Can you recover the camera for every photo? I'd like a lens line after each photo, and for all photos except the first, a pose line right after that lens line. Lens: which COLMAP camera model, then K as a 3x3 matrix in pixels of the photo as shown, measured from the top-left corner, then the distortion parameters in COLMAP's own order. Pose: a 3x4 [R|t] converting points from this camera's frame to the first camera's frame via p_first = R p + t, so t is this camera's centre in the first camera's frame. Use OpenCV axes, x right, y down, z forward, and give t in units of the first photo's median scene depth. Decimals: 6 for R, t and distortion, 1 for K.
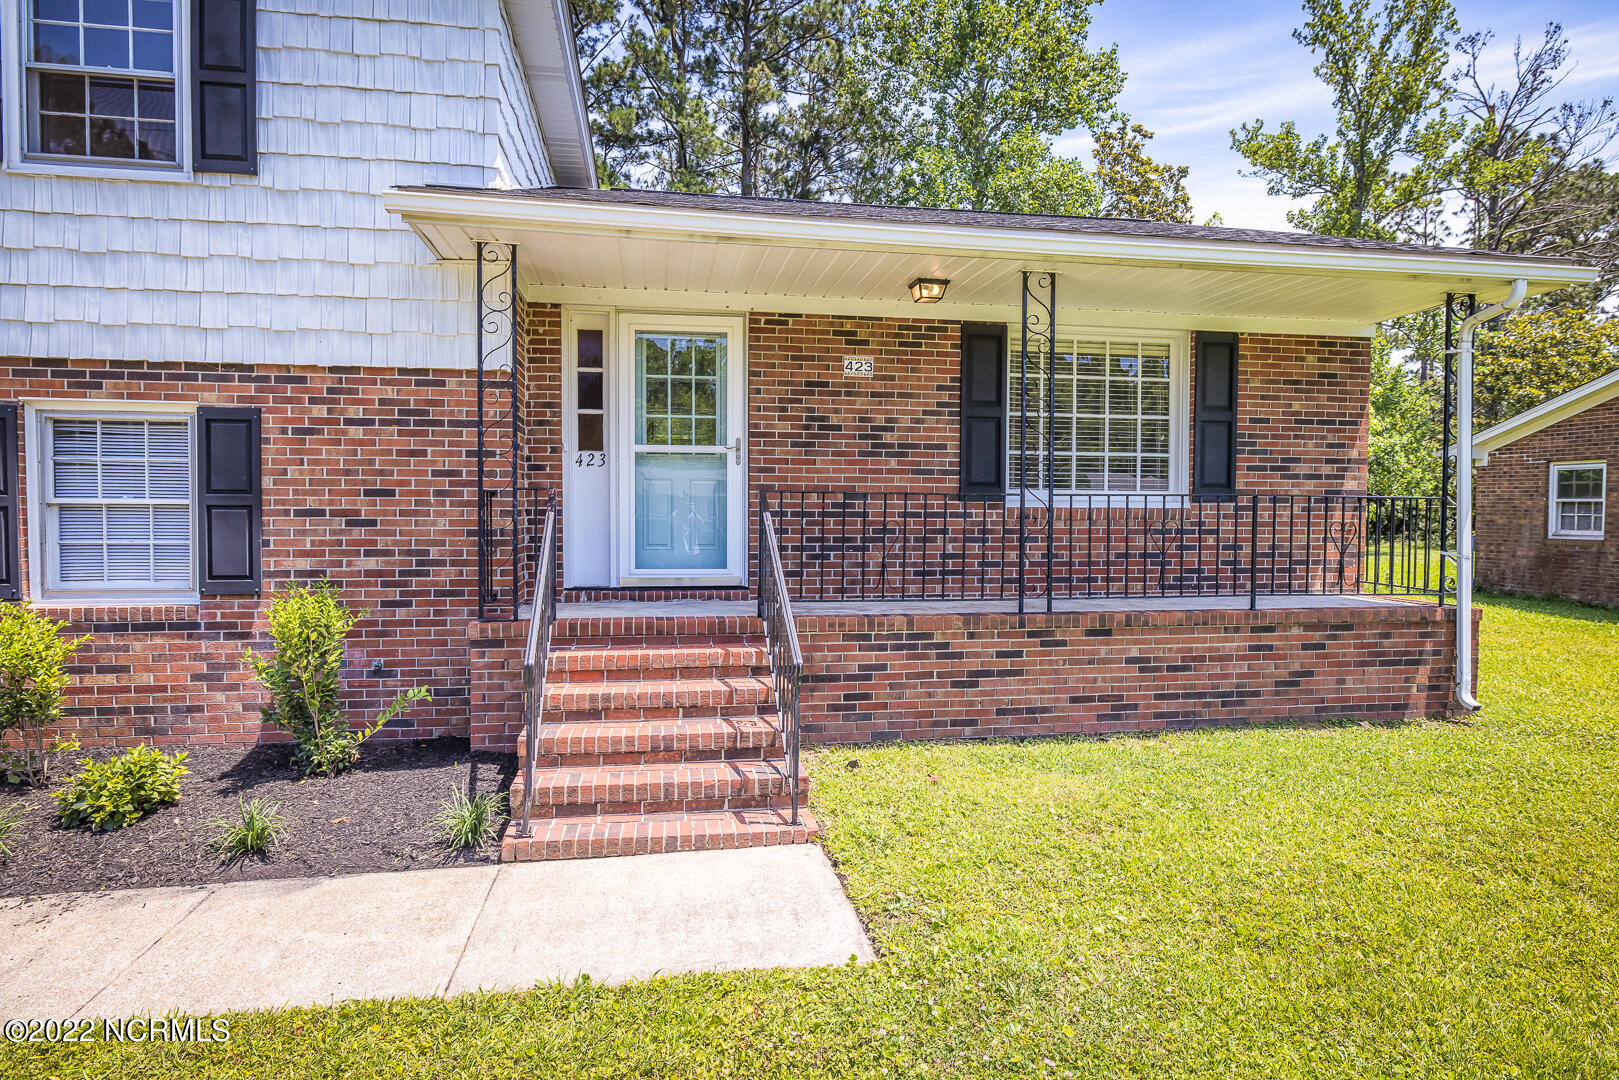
lens RADIAL K [[943.1, 0, 809.5], [0, 943.1, 540.0], [0, 0, 1]] dist [-0.003302, -0.001610]
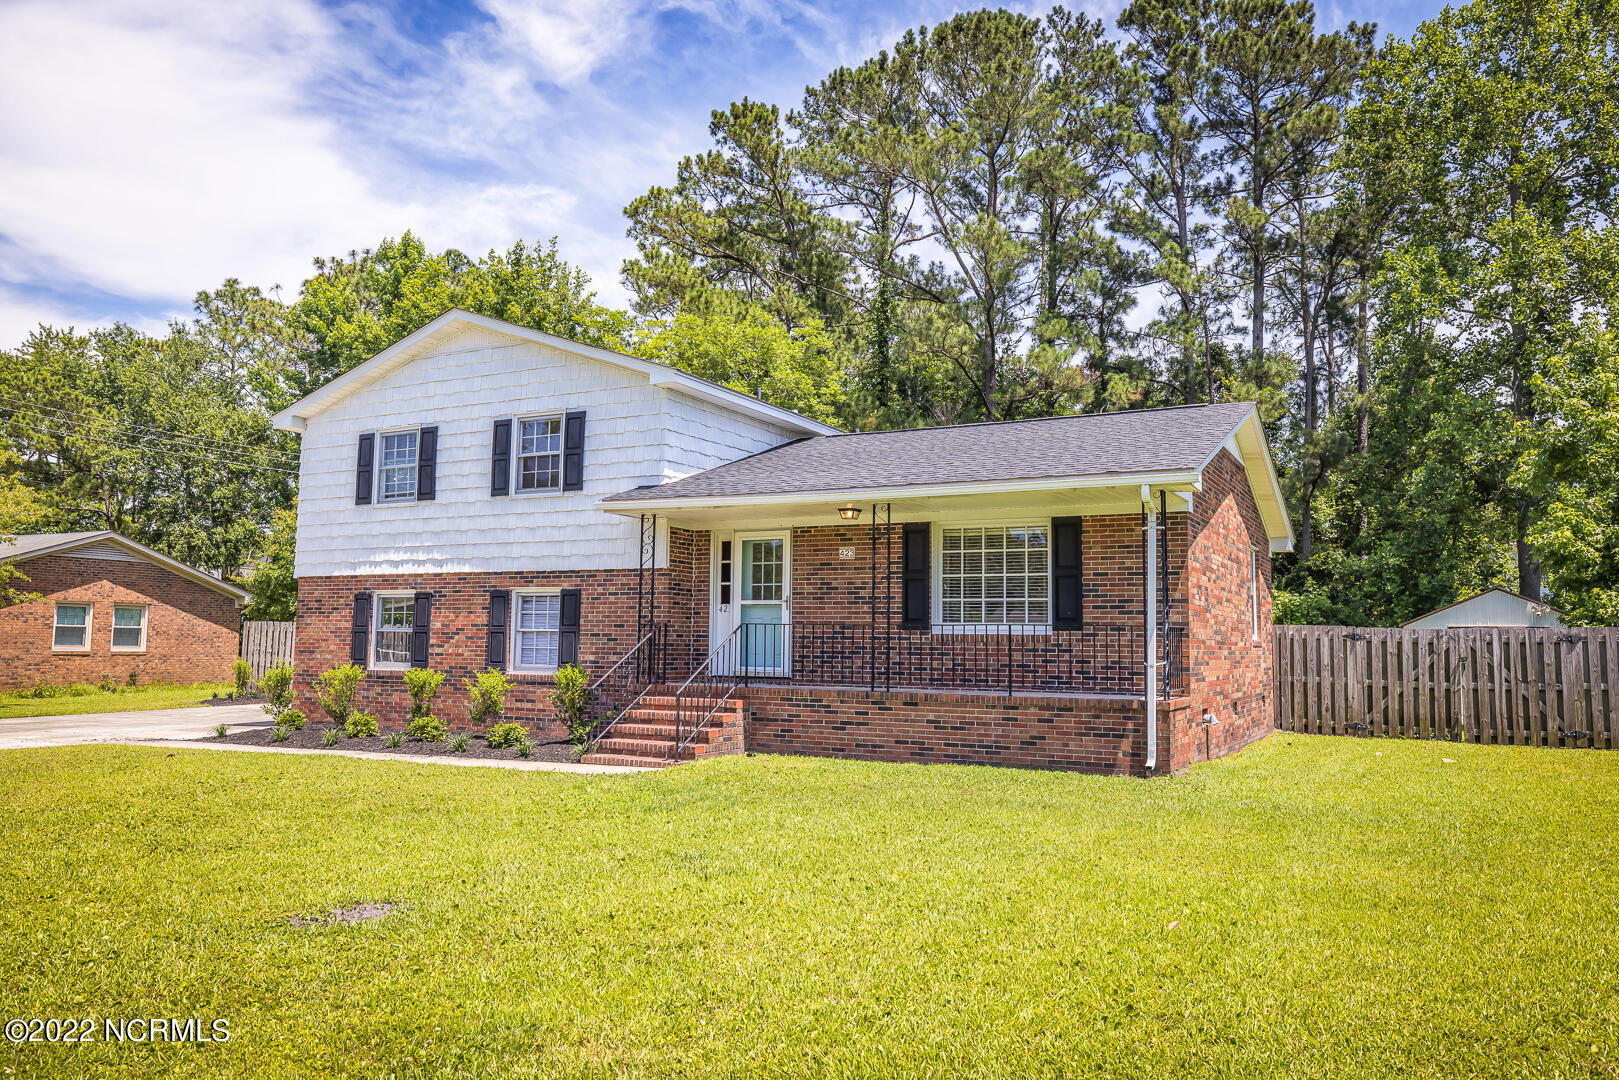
lens RADIAL K [[1169.8, 0, 809.5], [0, 1169.8, 540.0], [0, 0, 1]] dist [-0.001609, 0.000859]
pose [[0.791446, -0.049895, -0.609200, 1.396391], [-0.031574, 0.991995, -0.122267, 0.063298], [0.610423, 0.116003, 0.783535, -0.791715]]
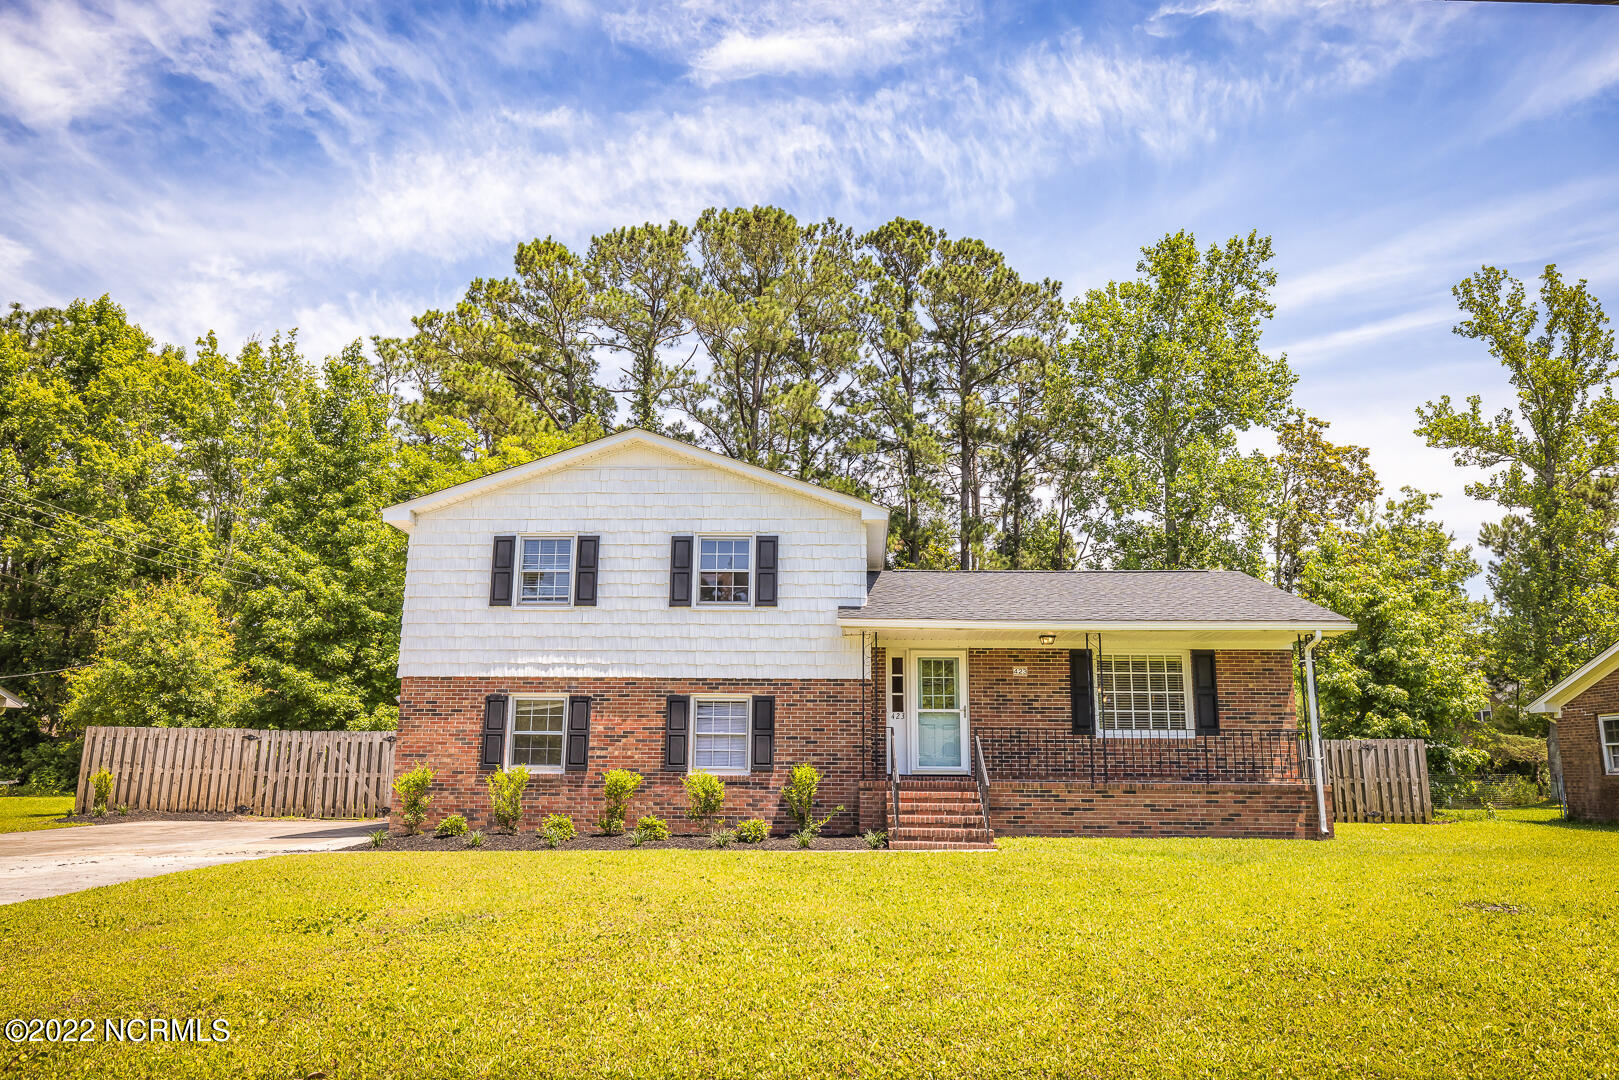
lens RADIAL K [[1122.0, 0, 809.5], [0, 1122.0, 540.0], [0, 0, 1]] dist [-0.005233, 0.002114]
pose [[0.978090, -0.039261, -0.204448, 0.123203], [-0.011585, 0.970270, -0.241747, 0.158342], [0.207861, 0.238819, 0.948556, -1.693534]]
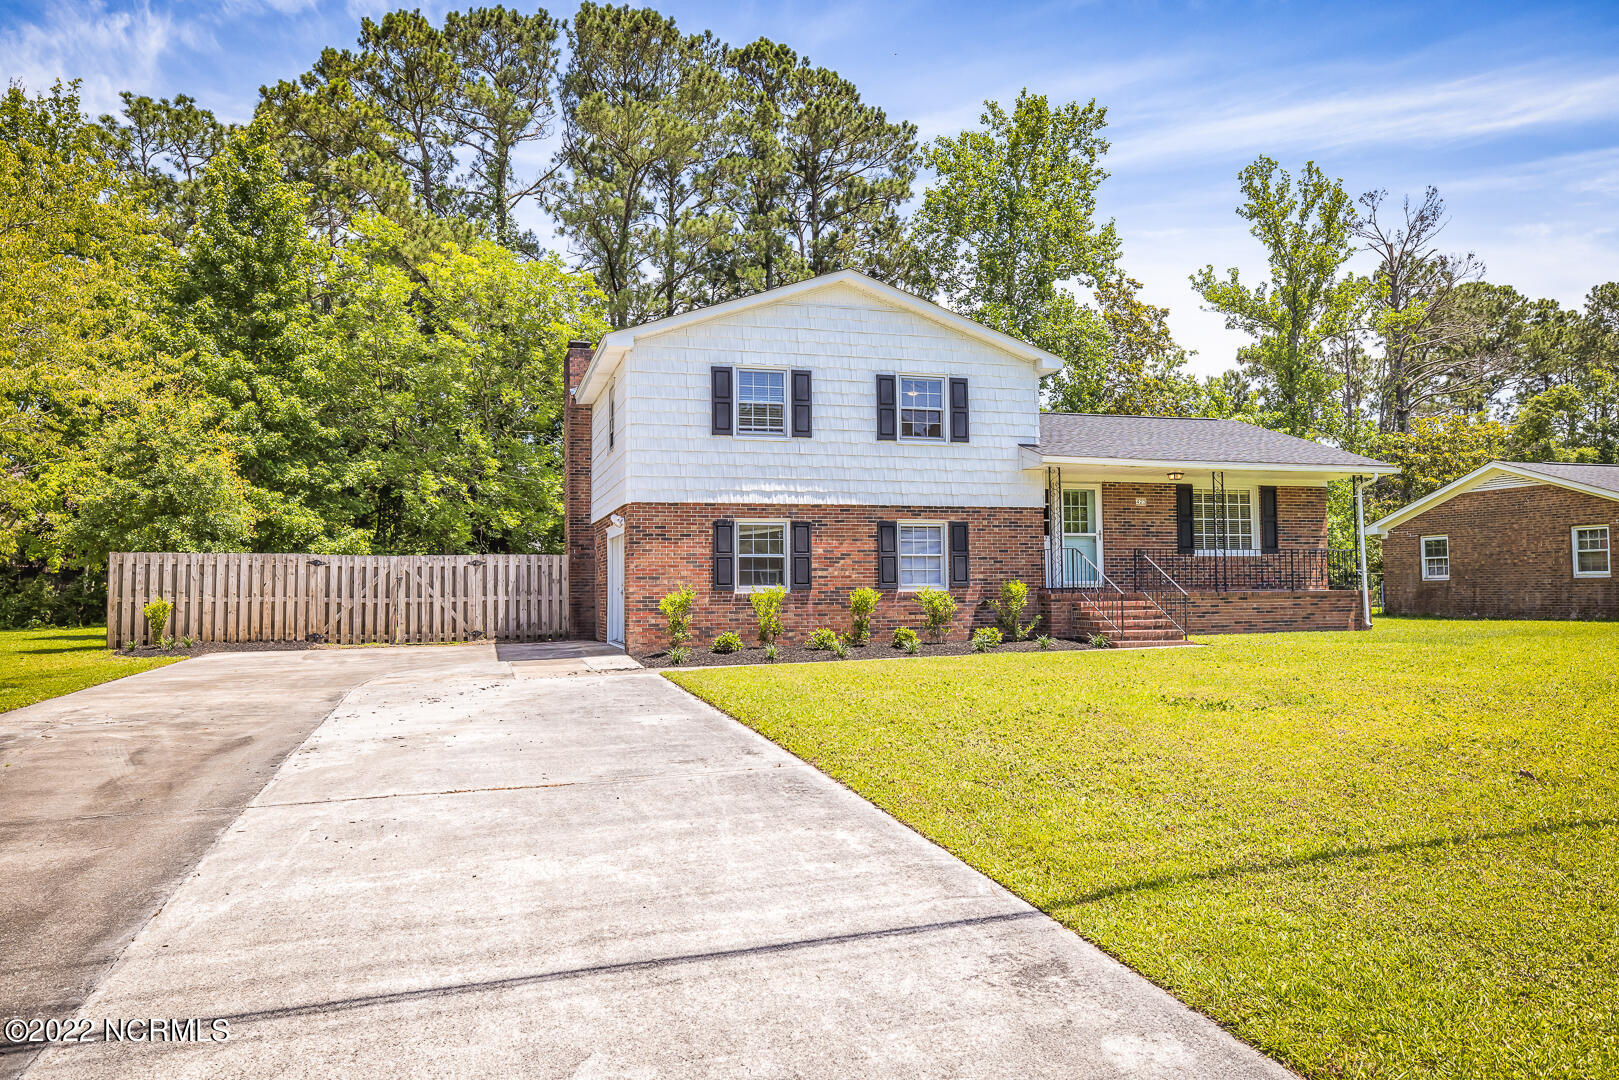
lens RADIAL K [[1122.0, 0, 809.5], [0, 1122.0, 540.0], [0, 0, 1]] dist [-0.005233, 0.002114]
pose [[0.992665, -0.009237, 0.120540, -1.284834], [0.019375, 0.996344, -0.083210, 0.165747], [-0.119331, 0.084935, 0.989215, -2.019982]]
